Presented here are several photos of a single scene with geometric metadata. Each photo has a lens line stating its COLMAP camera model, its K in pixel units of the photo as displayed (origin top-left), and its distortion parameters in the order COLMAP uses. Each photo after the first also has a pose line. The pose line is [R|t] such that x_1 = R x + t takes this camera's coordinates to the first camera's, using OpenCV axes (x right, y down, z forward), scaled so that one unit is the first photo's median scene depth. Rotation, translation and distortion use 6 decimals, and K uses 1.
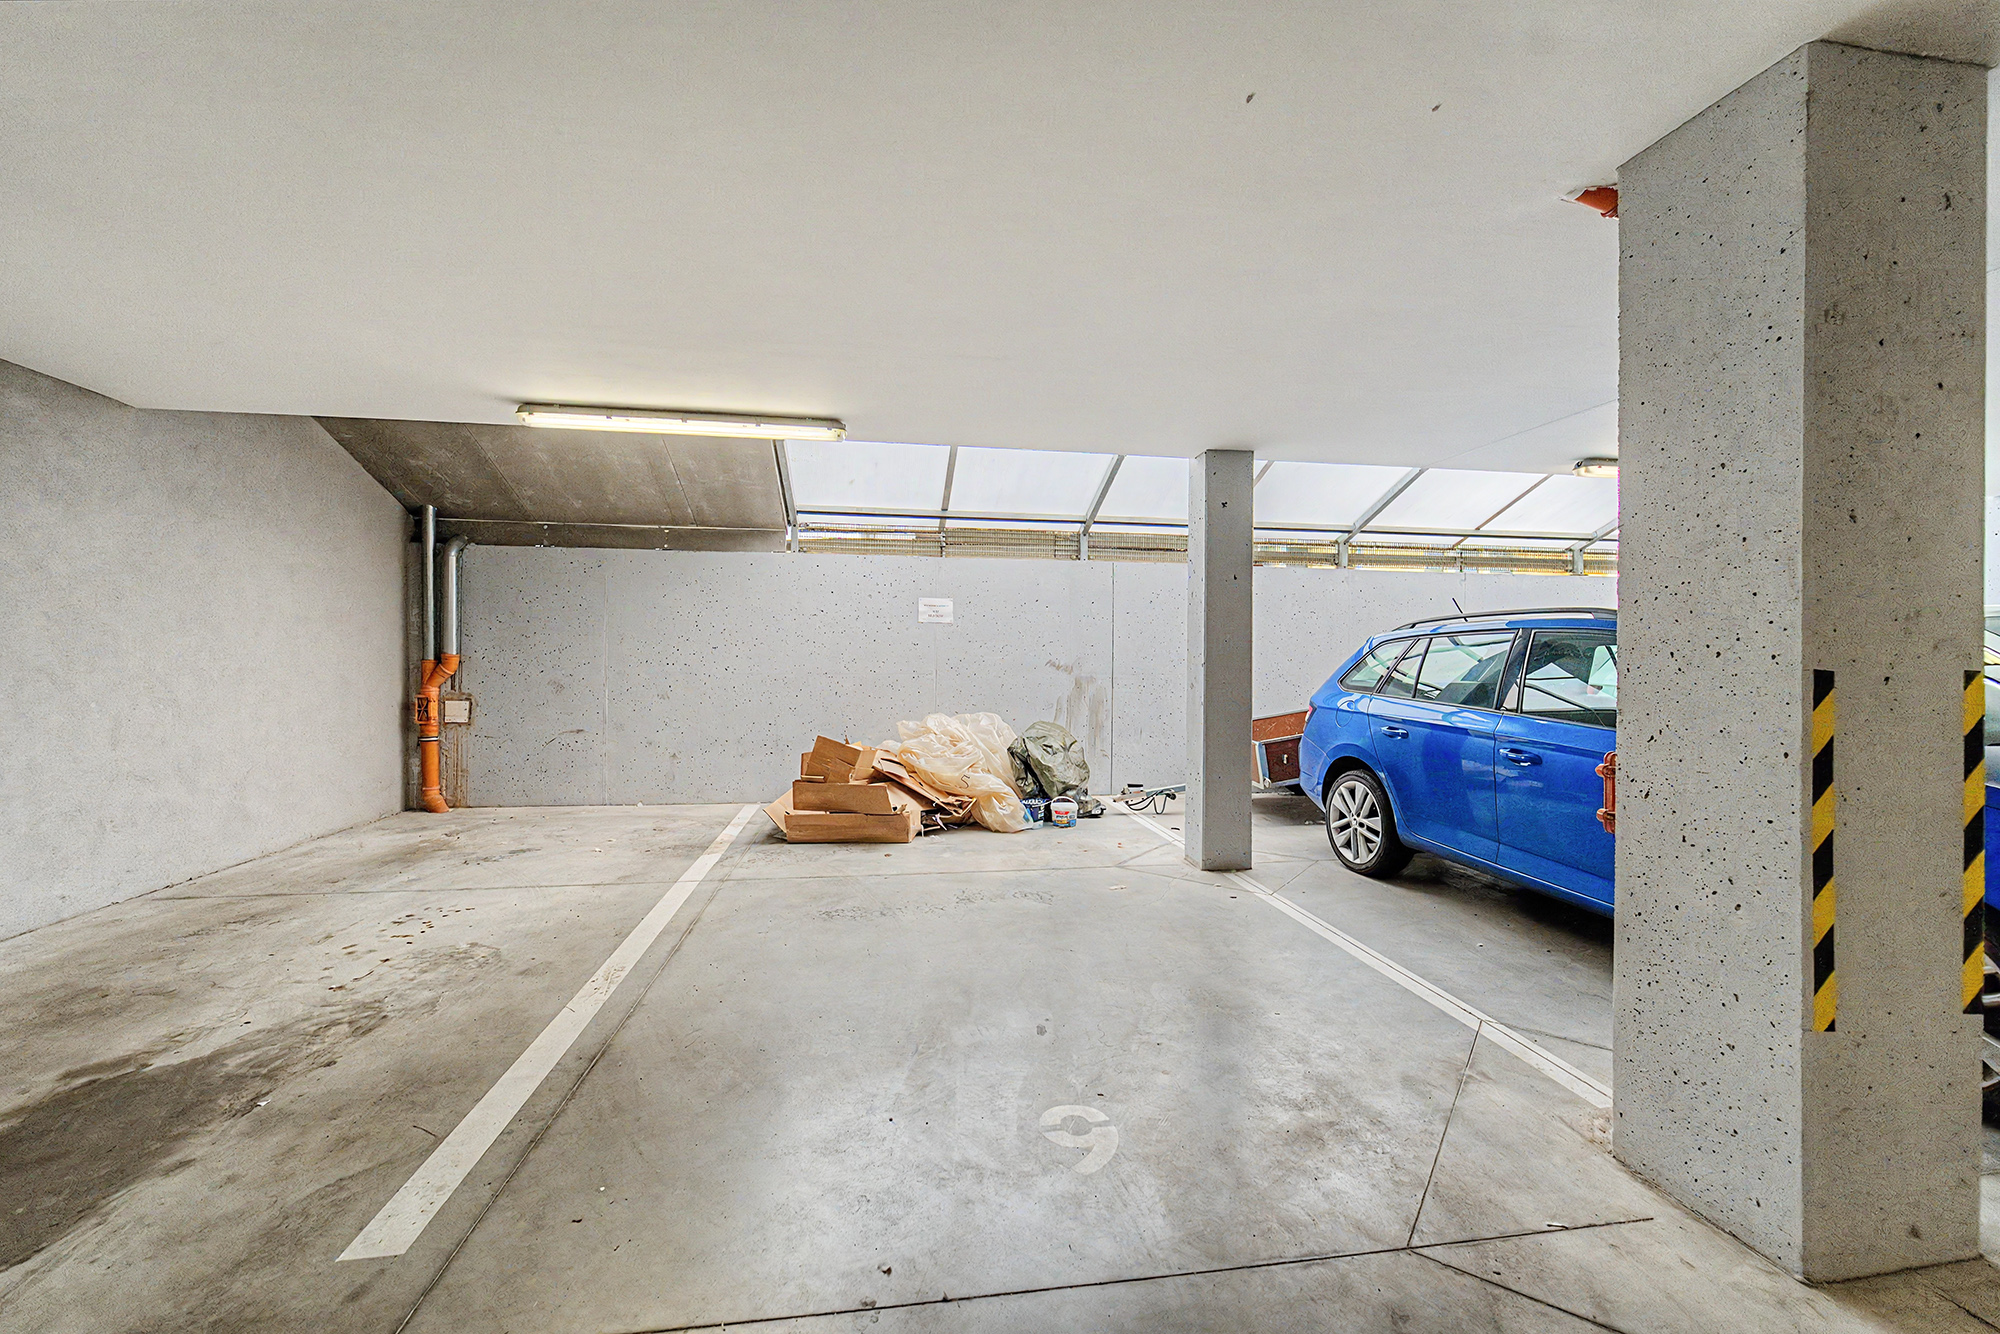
lens RADIAL K [[800.4, 0, 1000.0], [0, 800.4, 667.0], [0, 0, 1]] dist [-0.001397, -0.000190]
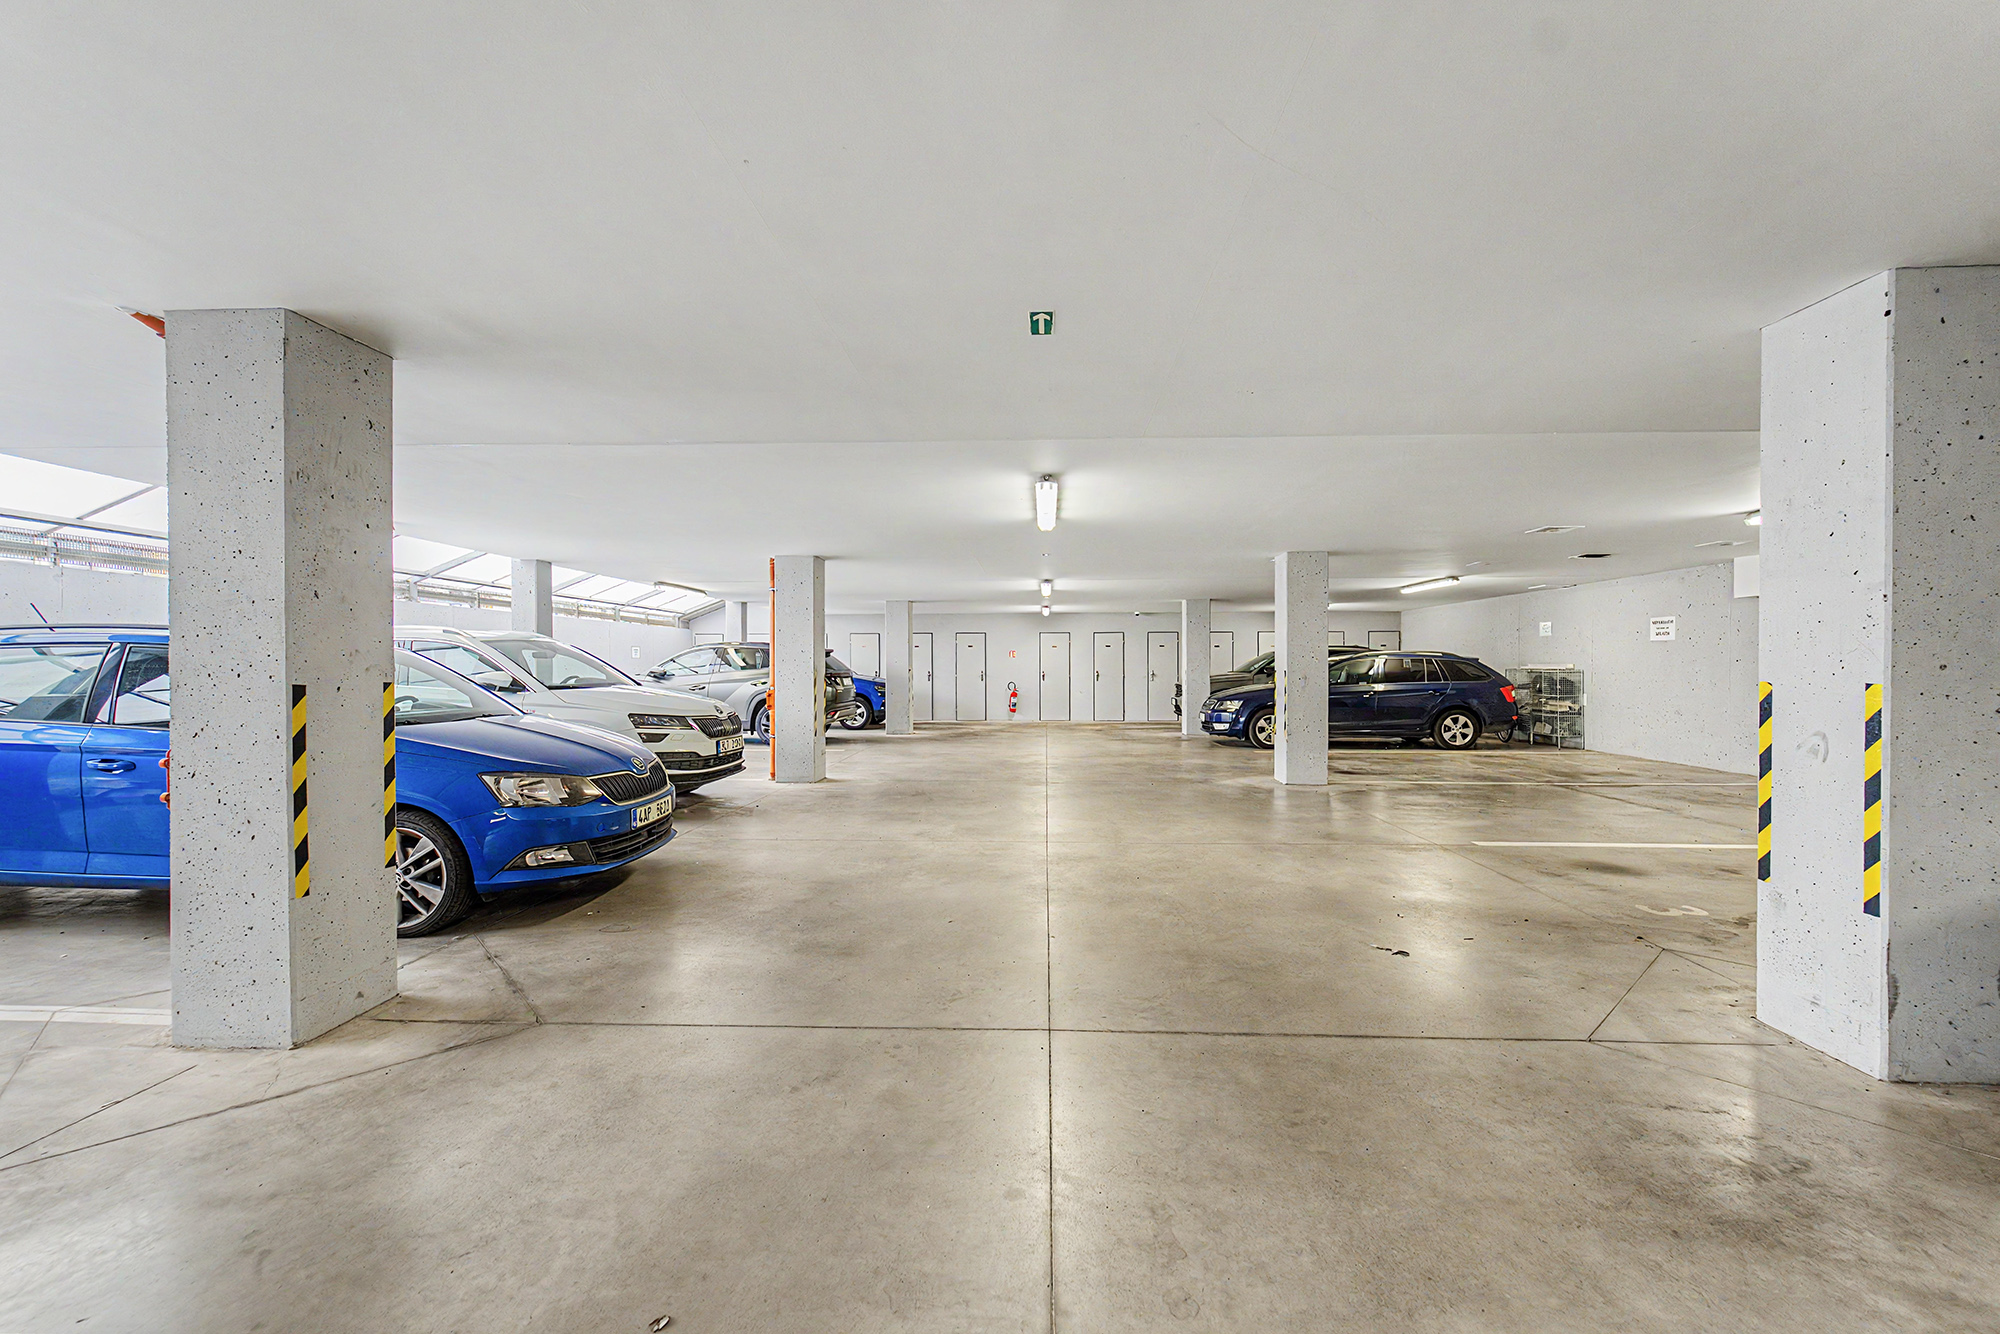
lens RADIAL K [[800.4, 0, 1000.0], [0, 800.4, 667.0], [0, 0, 1]] dist [-0.001397, -0.000190]
pose [[0.193455, -0.011225, 0.981045, -0.280833], [0.010471, 0.999901, 0.009376, -0.028126], [-0.981053, 0.008459, 0.193553, -0.642087]]
